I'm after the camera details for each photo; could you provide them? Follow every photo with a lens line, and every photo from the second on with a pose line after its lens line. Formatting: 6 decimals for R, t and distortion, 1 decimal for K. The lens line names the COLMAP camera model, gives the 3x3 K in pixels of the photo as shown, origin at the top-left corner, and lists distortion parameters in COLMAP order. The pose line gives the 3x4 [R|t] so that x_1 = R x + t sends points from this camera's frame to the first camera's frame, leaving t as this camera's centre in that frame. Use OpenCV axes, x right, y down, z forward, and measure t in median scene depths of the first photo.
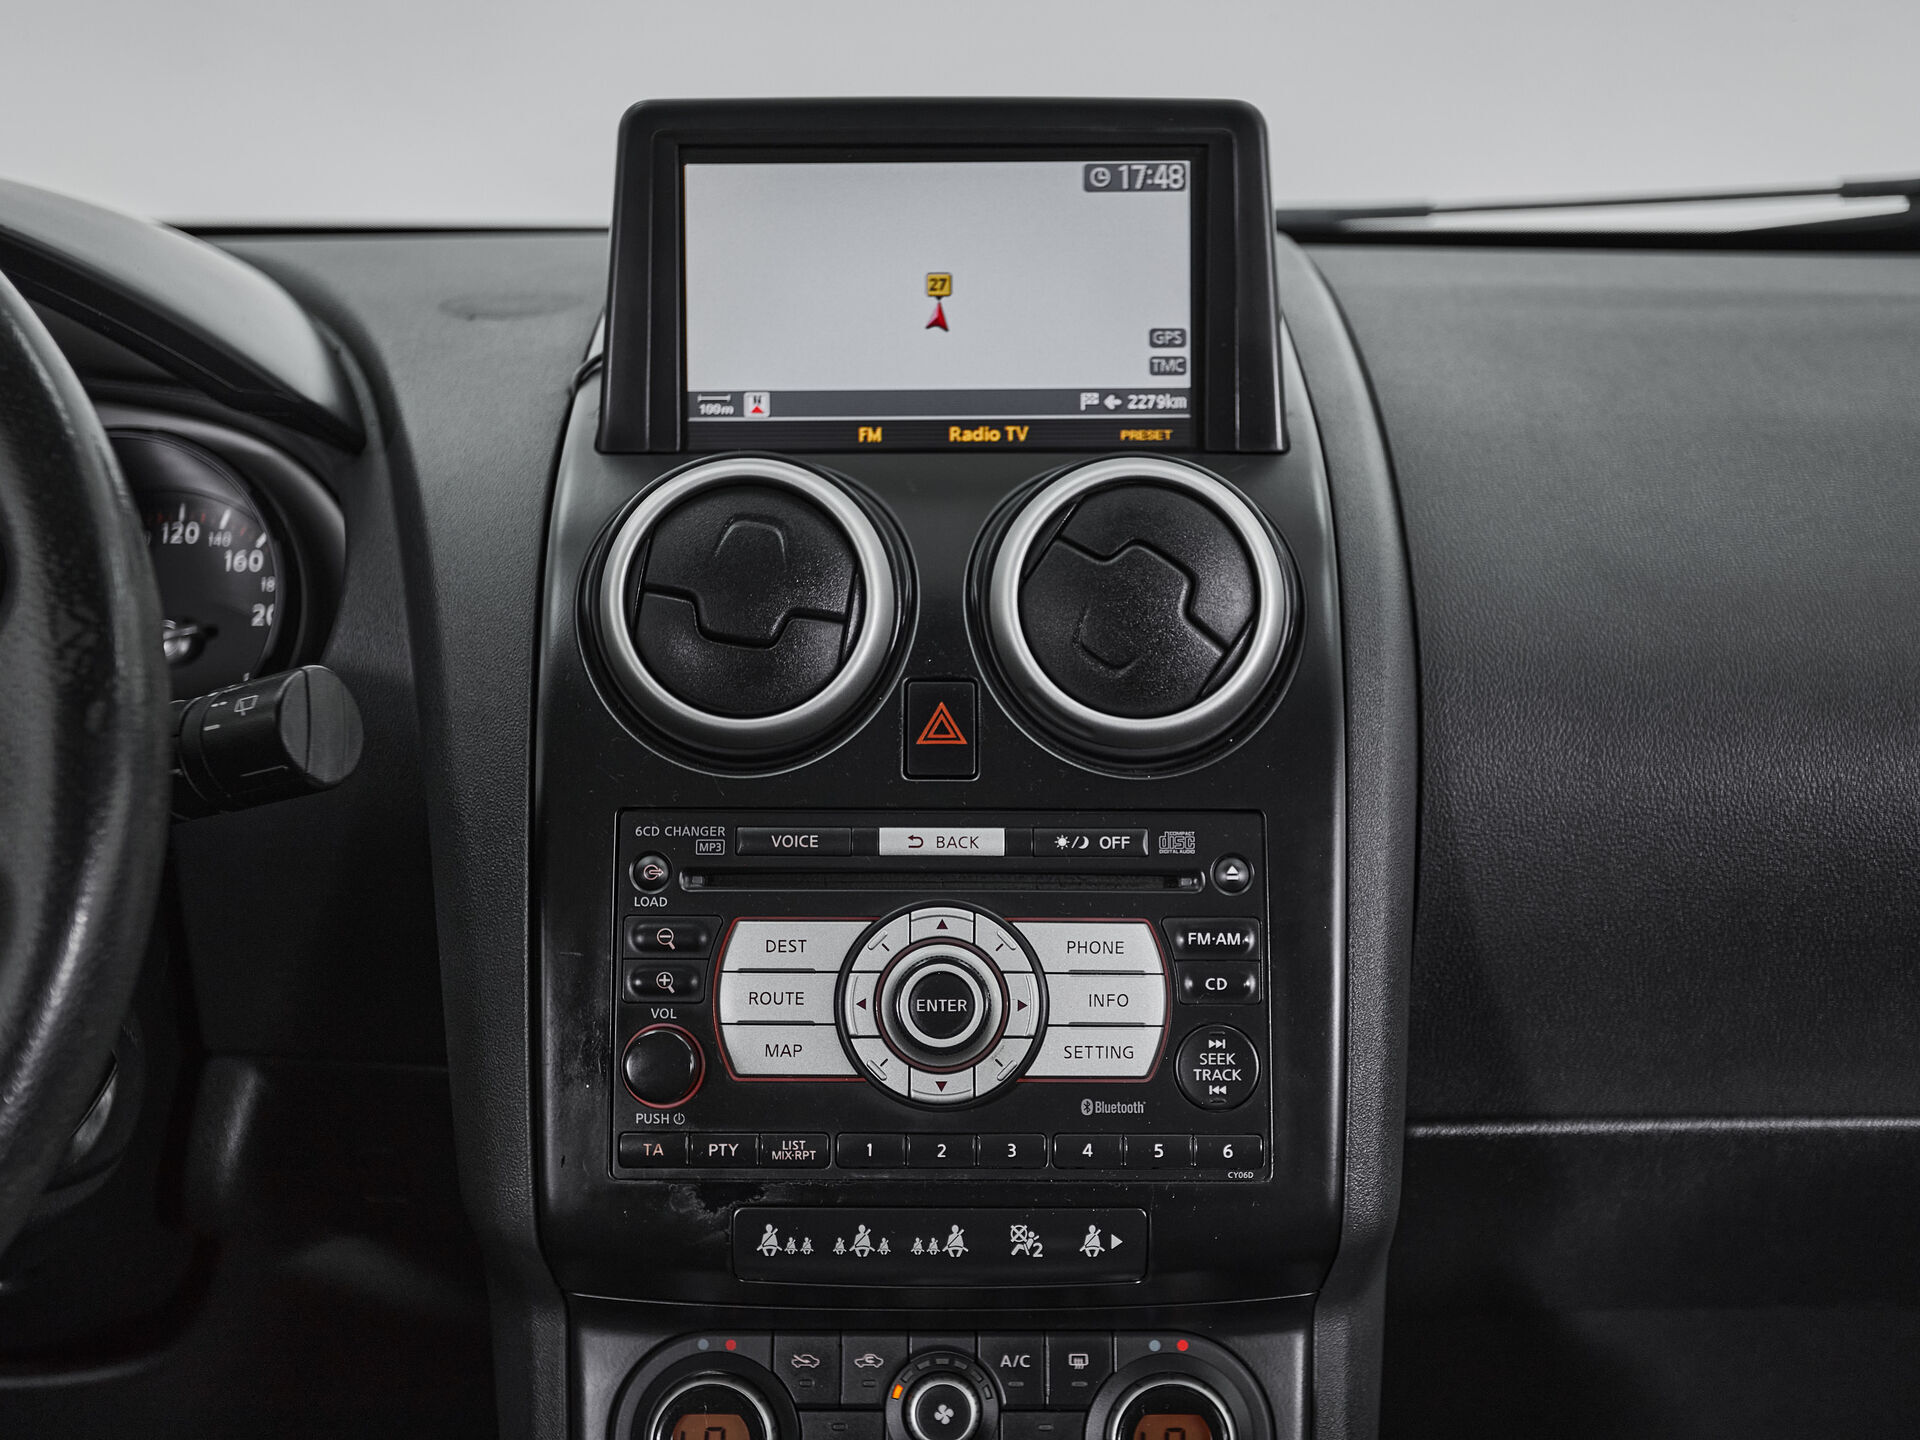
lens RADIAL K [[2372.9, 0, 960.0], [0, 2372.9, 720.0], [0, 0, 1]] dist [0.020081, 0.041901]
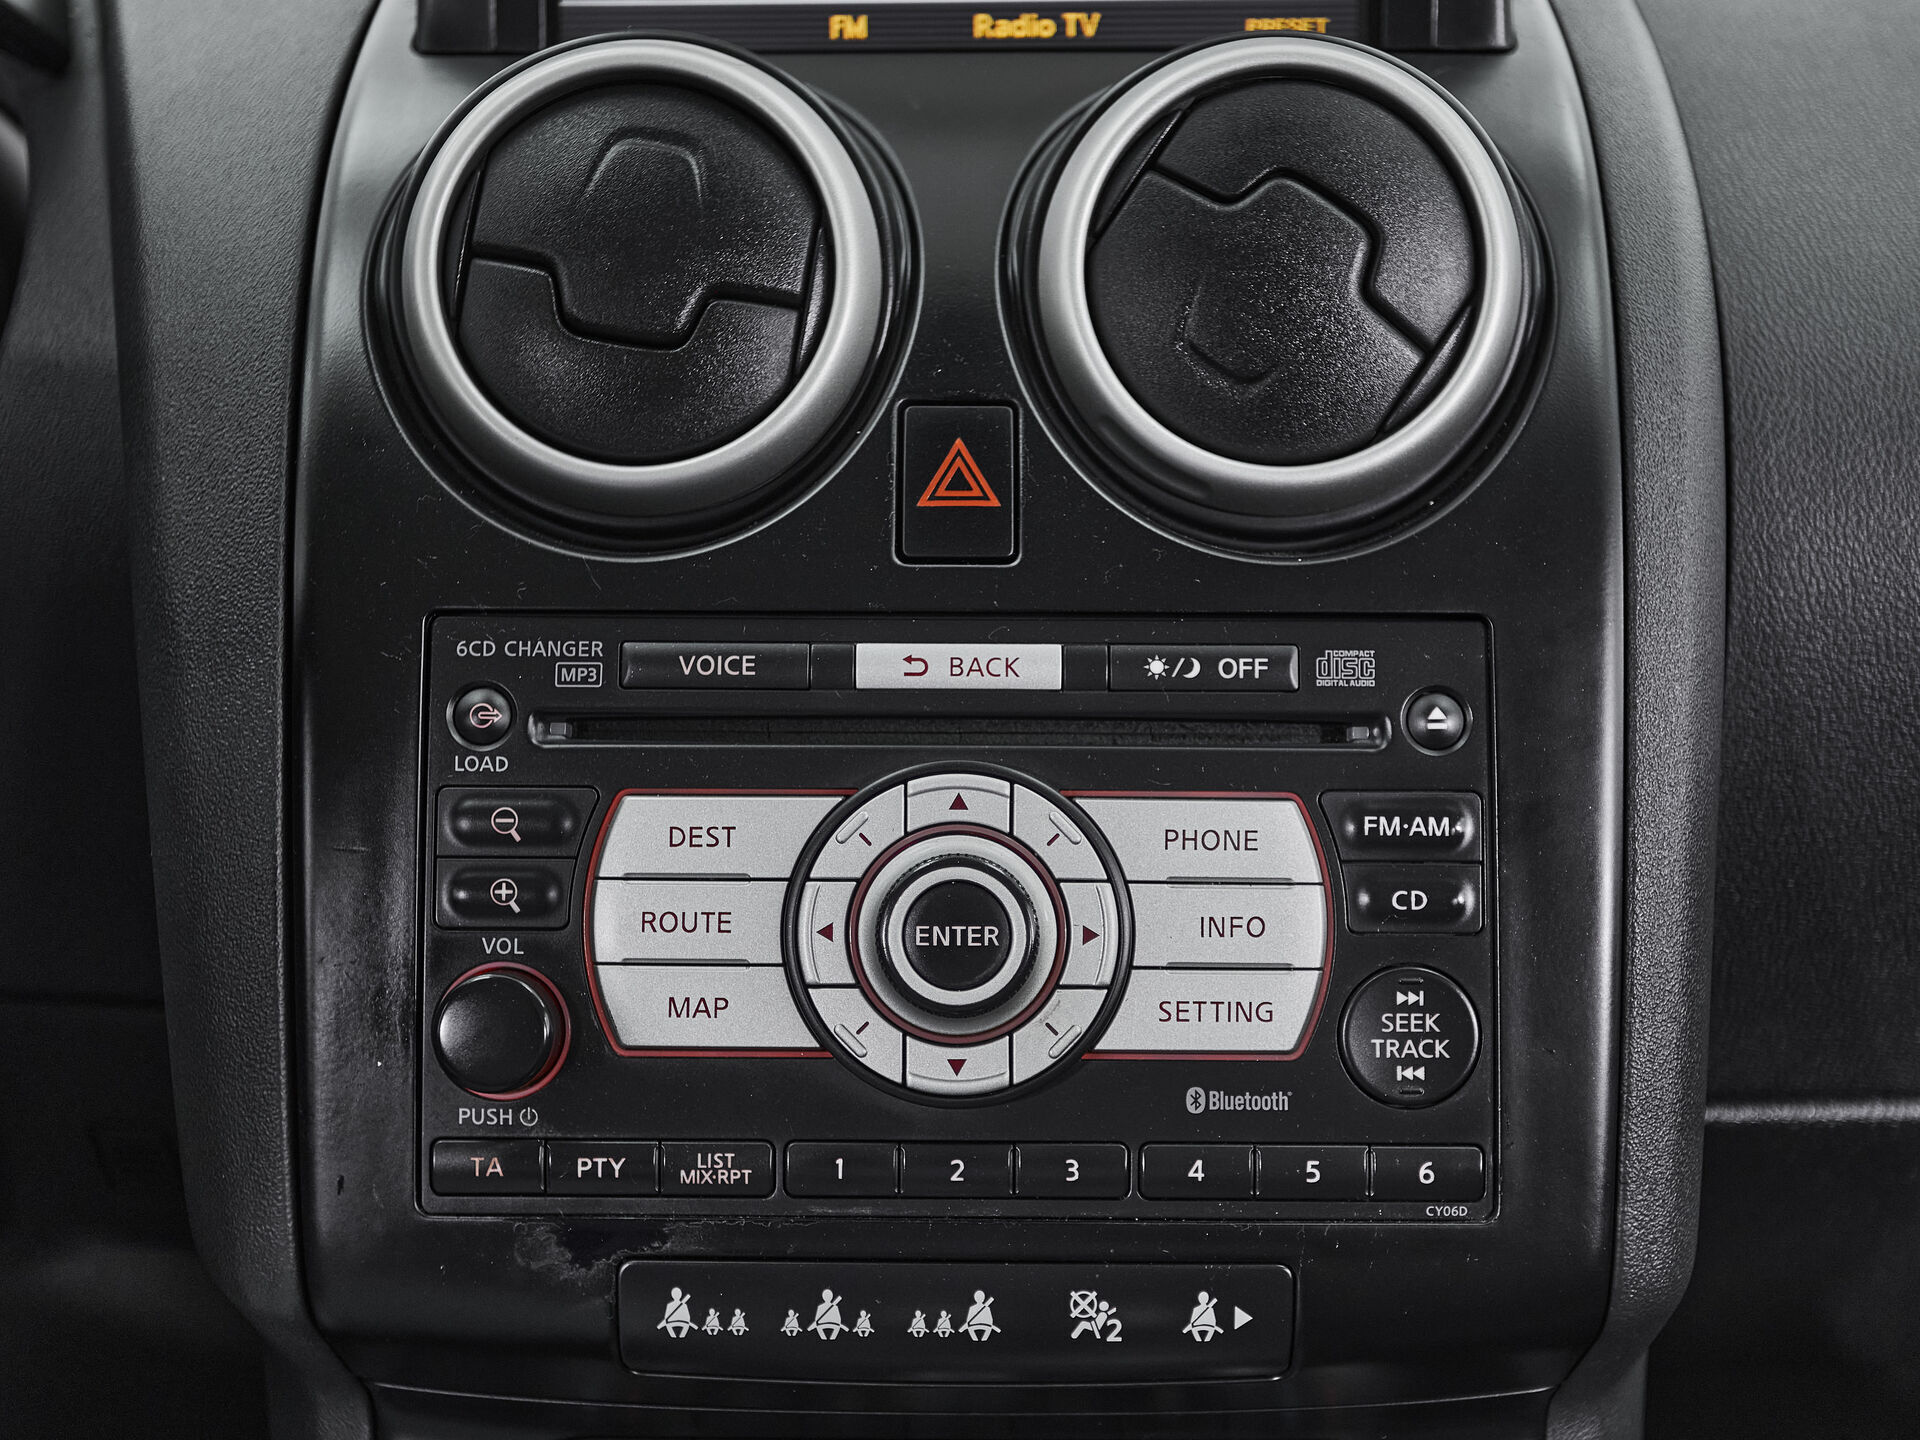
lens RADIAL K [[2534.1, 0, 943.2], [0, 2534.1, 755.4], [0, 0, 1]] dist [0.011646, 0.172658]
pose [[0.999769, 0.001686, -0.021425, 0.002290], [-0.000190, 0.997571, 0.069655, 0.027941], [0.021491, -0.069635, 0.997341, 0.339886]]
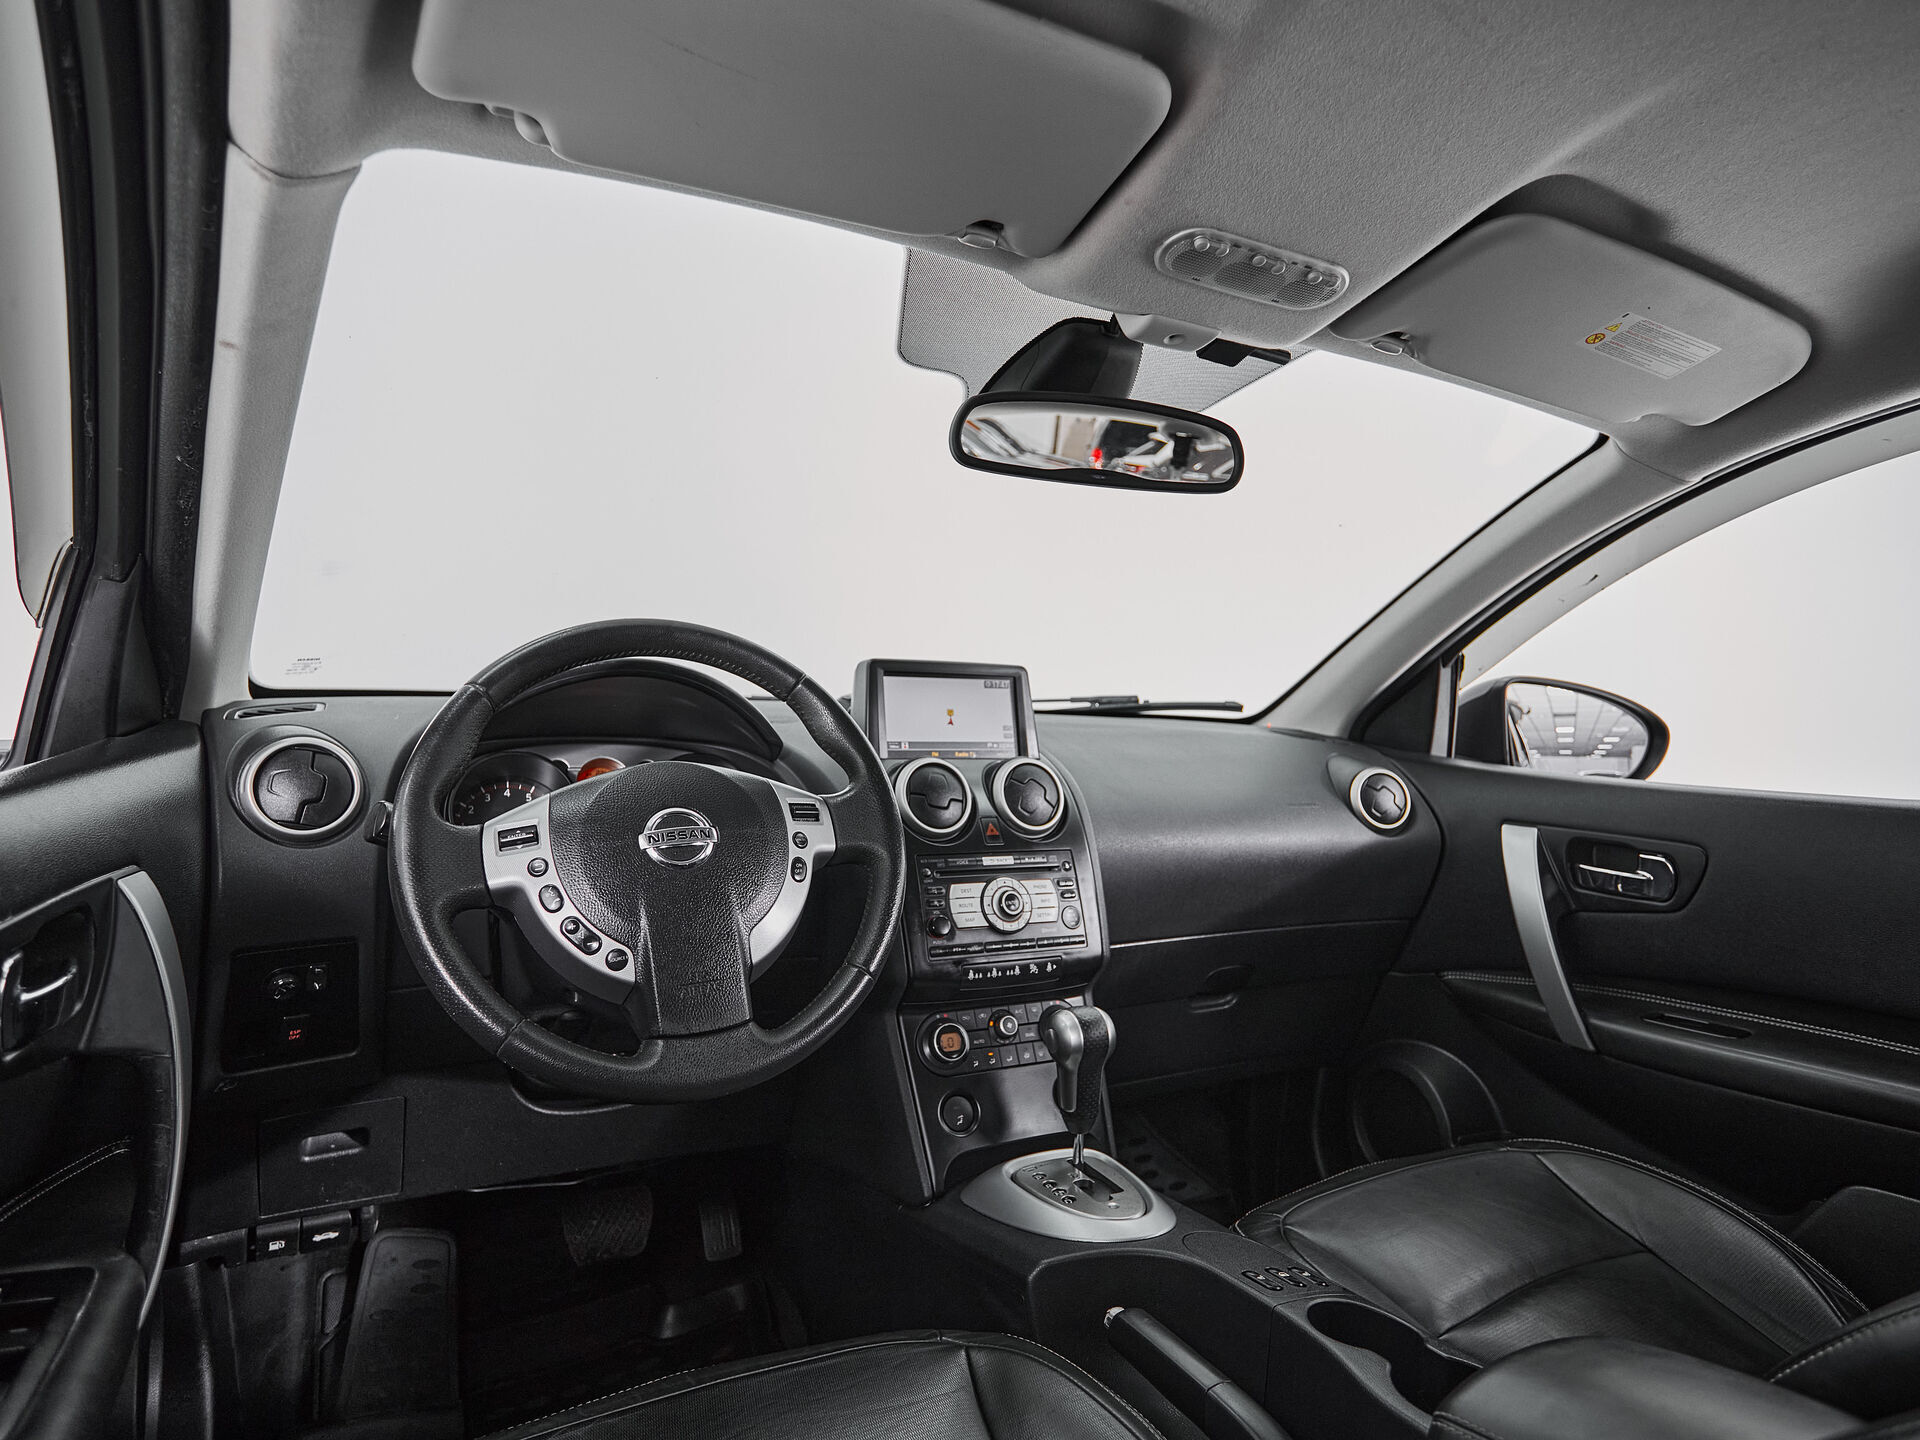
lens RADIAL K [[1086.1, 0, 960.0], [0, 1086.1, 720.0], [0, 0, 1]] dist [-0.002080, -0.000108]
pose [[0.885350, 0.018857, 0.464543, -0.806148], [0.079471, 0.978334, -0.191173, 0.148652], [-0.458083, 0.206172, 0.864669, -0.433156]]
